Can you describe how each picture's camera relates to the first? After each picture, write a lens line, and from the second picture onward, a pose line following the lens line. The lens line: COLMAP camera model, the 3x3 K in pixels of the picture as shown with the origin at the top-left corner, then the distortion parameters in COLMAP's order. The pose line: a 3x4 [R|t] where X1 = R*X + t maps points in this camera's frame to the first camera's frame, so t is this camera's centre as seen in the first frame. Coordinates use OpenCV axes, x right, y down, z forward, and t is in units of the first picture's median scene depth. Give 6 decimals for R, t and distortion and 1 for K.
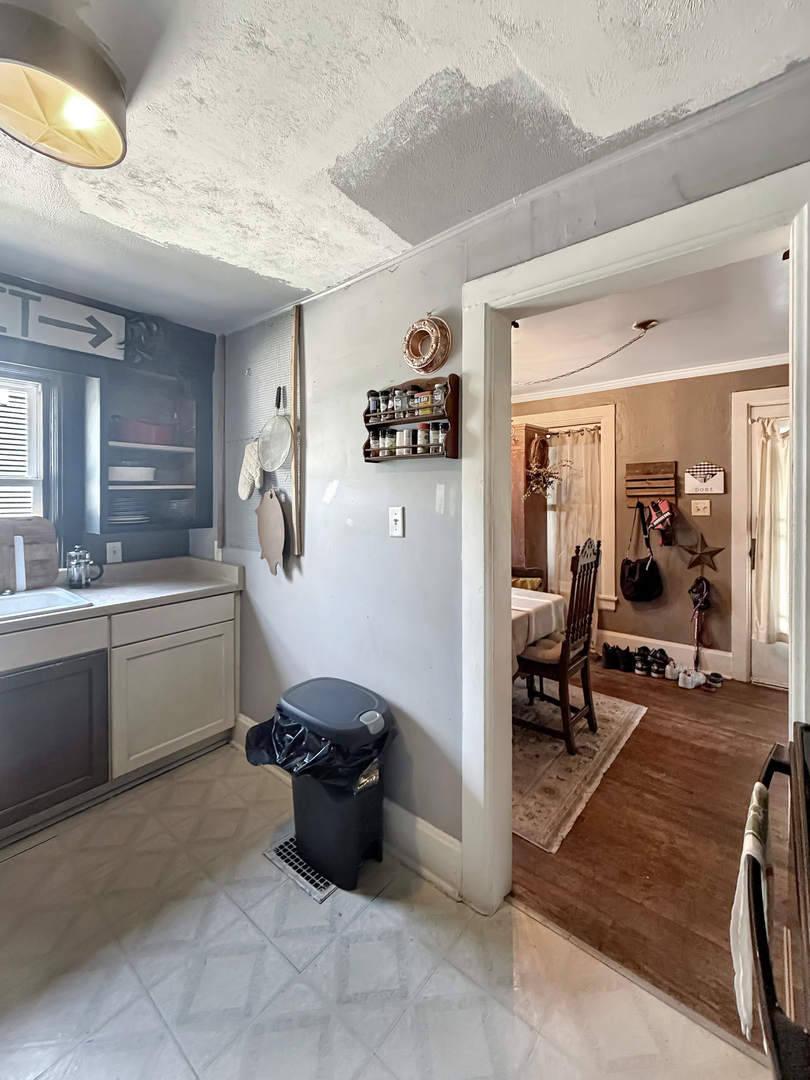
lens RADIAL K [[441.8, 0, 418.9], [0, 441.8, 494.7], [0, 0, 1]] dist [0.001755, 0.000259]
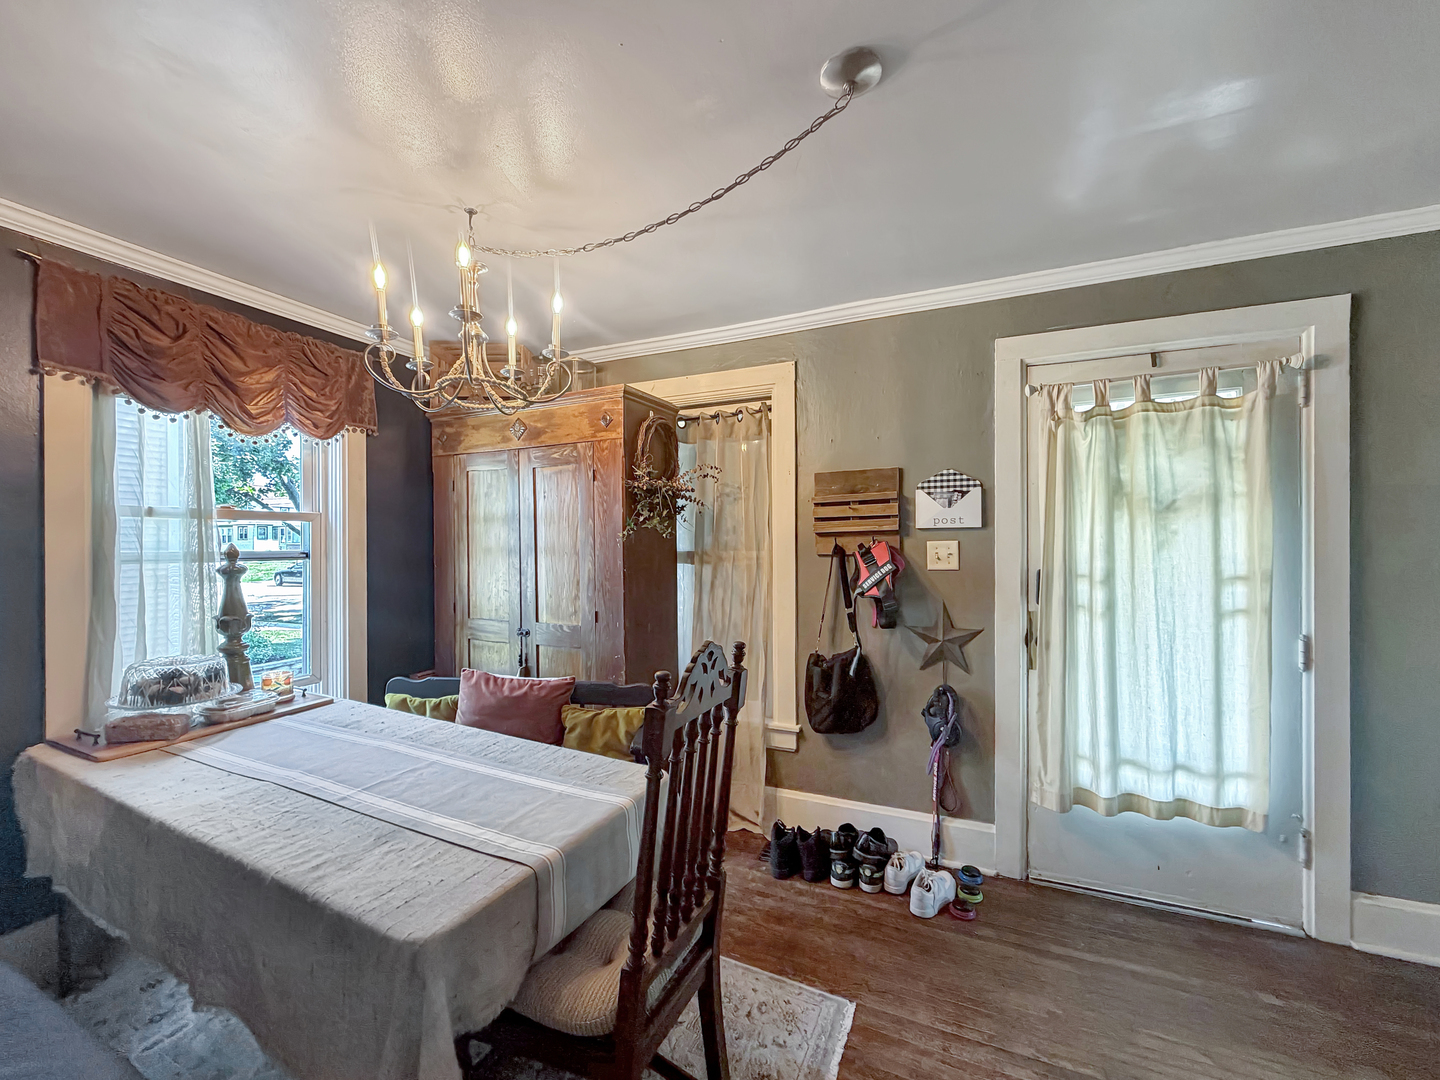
lens RADIAL K [[589.1, 0, 720.0], [0, 589.1, 540.0], [0, 0, 1]] dist [0.001755, 0.000259]
pose [[0.965028, -0.000119, 0.262146, 0.188757], [0.001303, 0.999990, -0.004345, 0.013962], [-0.262143, 0.004534, 0.965018, 0.378978]]
